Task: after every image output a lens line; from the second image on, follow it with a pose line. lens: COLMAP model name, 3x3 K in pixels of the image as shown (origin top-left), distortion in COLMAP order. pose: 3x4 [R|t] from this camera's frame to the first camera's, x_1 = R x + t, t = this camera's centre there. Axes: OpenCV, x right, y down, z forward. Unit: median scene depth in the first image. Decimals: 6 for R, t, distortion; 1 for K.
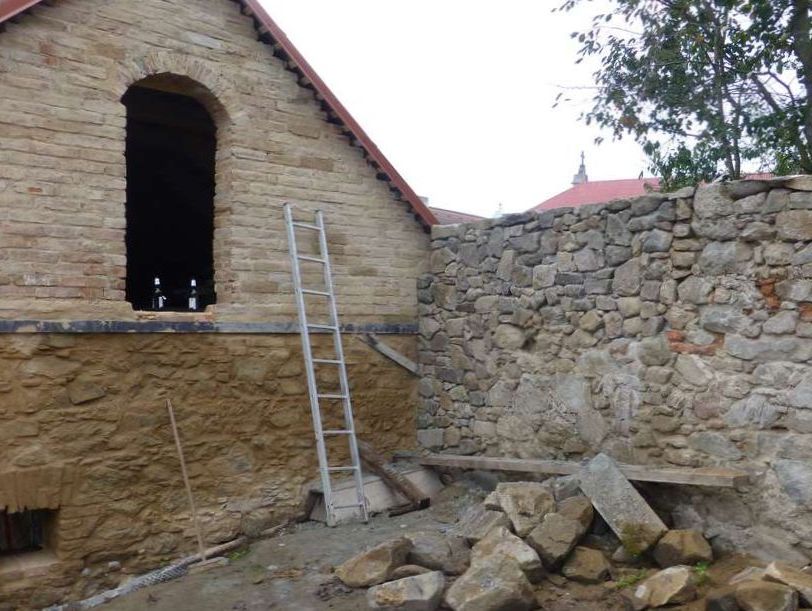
lens RADIAL K [[976.2, 0, 406.7], [0, 976.2, 308.9], [0, 0, 1]] dist [-0.021645, 0.000000]
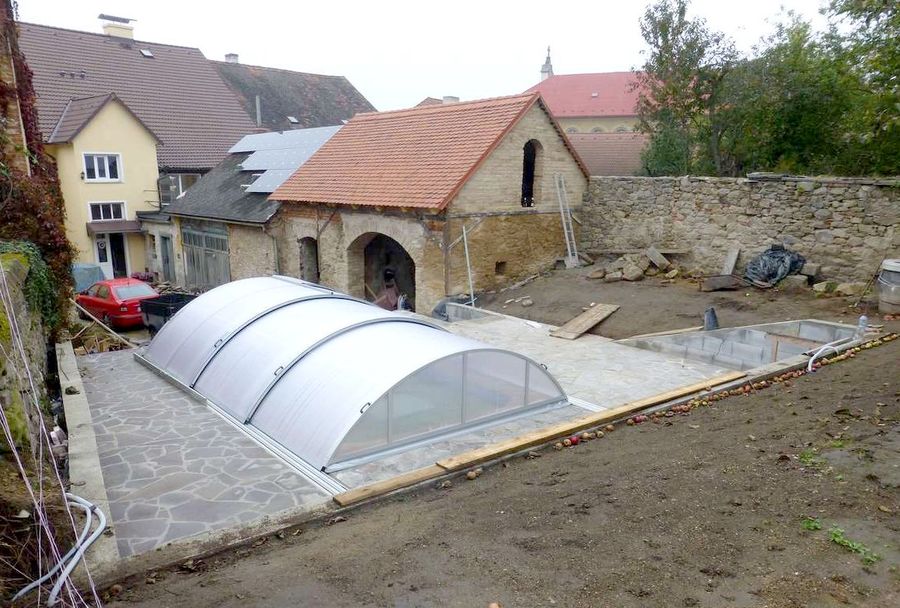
lens RADIAL K [[699.9, 0, 450.9], [0, 699.9, 300.4], [0, 0, 1]] dist [-0.016043, -0.001568]
pose [[0.999077, -0.006746, 0.042412, -0.649324], [-0.001138, 0.983077, 0.183190, -0.133181], [-0.042930, -0.183070, 0.982162, -1.560717]]
